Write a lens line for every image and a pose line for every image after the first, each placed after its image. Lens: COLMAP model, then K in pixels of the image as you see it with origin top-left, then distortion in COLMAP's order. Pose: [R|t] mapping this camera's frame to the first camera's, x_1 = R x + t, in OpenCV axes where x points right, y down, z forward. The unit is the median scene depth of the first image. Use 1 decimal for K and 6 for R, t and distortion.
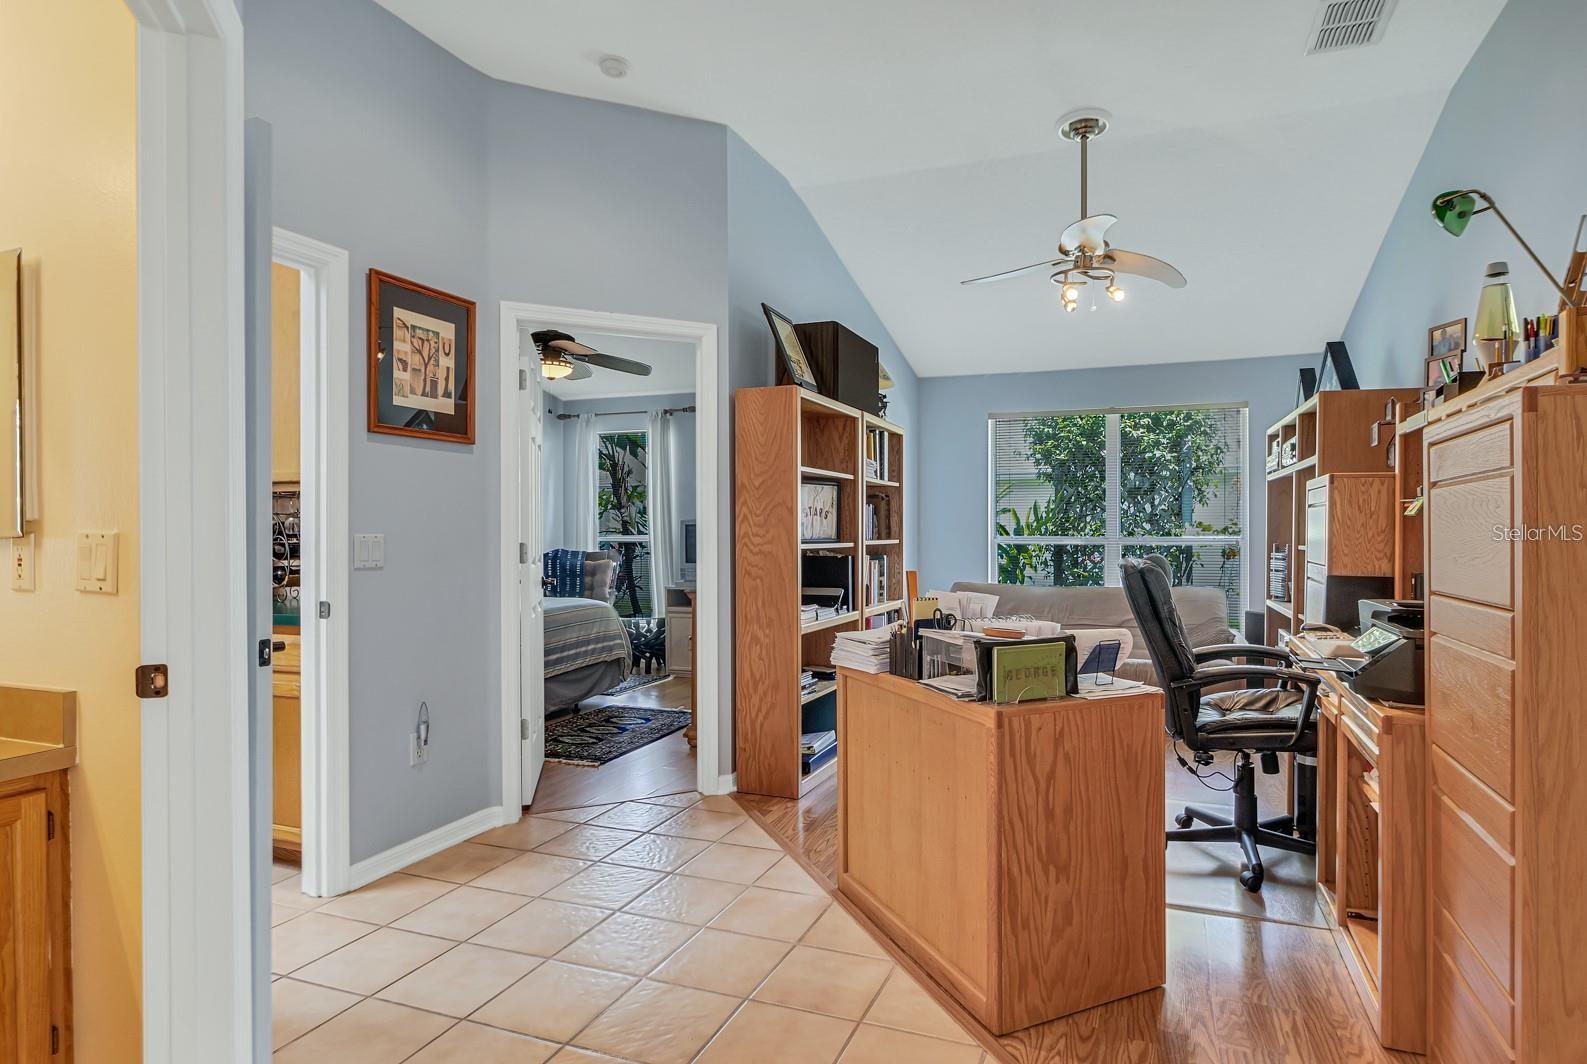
lens RADIAL K [[822.6, 0, 851.8], [0, 822.6, 539.9], [0, 0, 1]] dist [-0.002993, -0.000234]
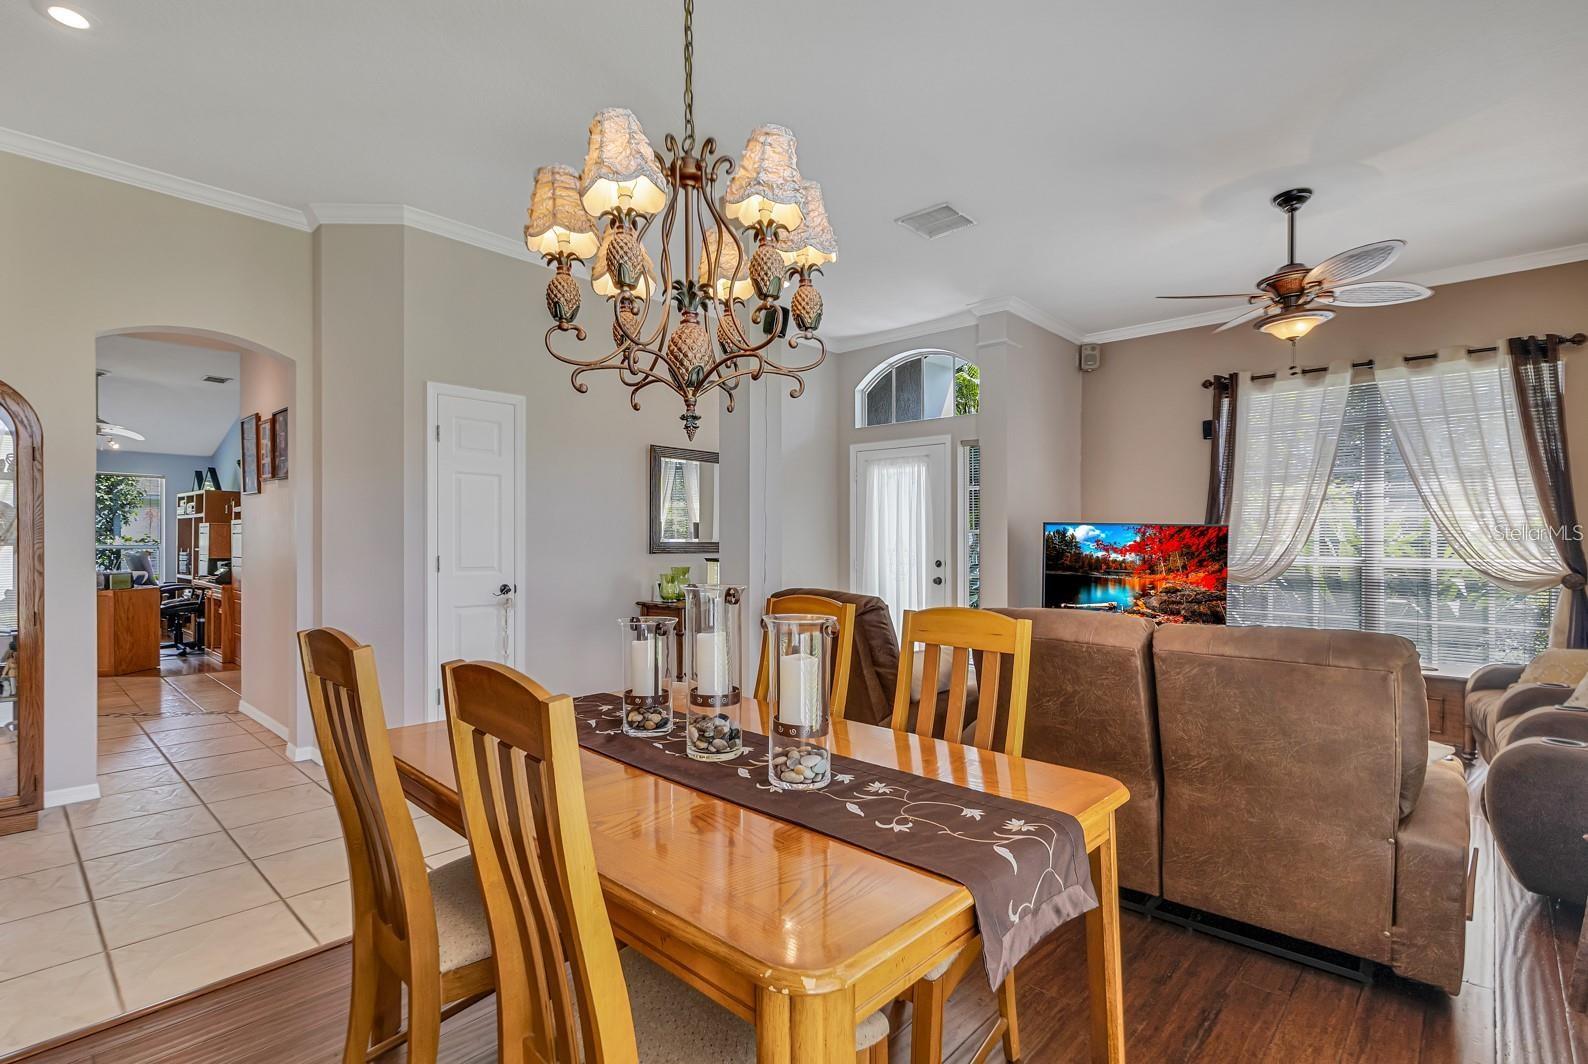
lens RADIAL K [[756.3, 0, 792.0], [0, 756.3, 545.3], [0, 0, 1]] dist [-0.003438, -0.000629]
pose [[0.379047, 0.000134, 0.925377, -1.170924], [0.000984, 0.999999, -0.000548, 0.000646], [-0.925377, 0.001119, 0.379047, -2.031527]]
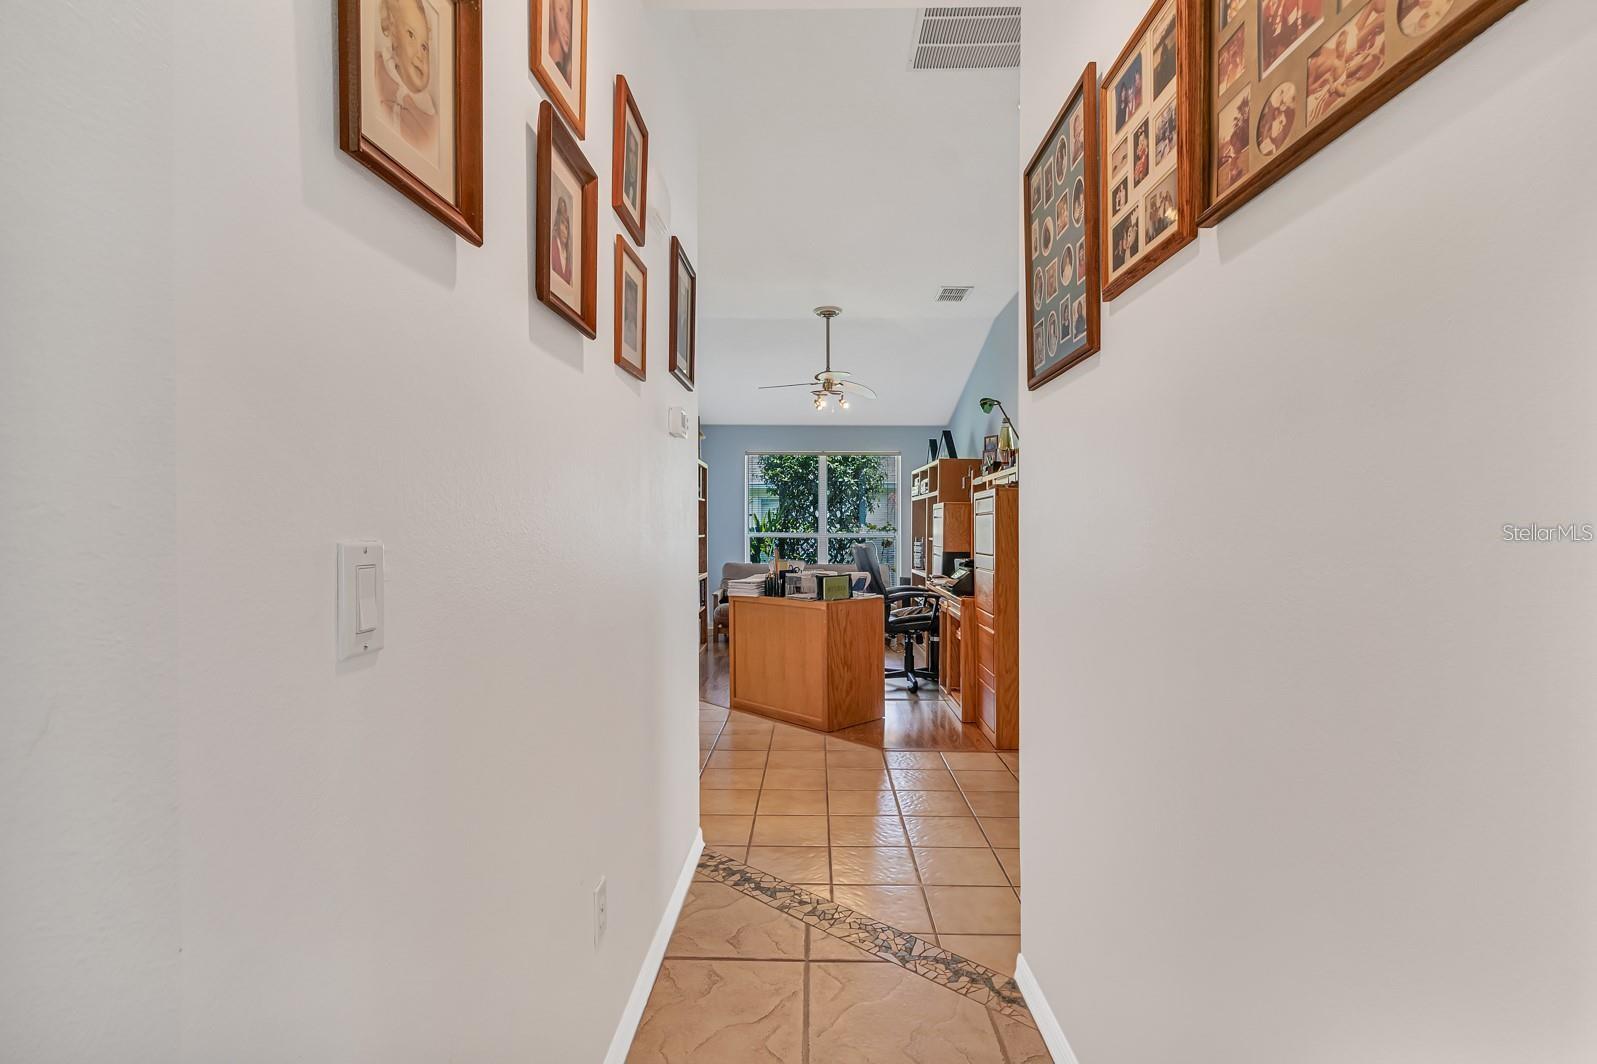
lens RADIAL K [[759.7, 0, 794.6], [0, 759.7, 527.8], [0, 0, 1]] dist [-0.001760, -0.000412]
pose [[0.945147, 0.003471, 0.326626, -0.425716], [-0.000356, 0.999954, -0.009595, 0.001406], [-0.326644, 0.008952, 0.945105, -0.731210]]
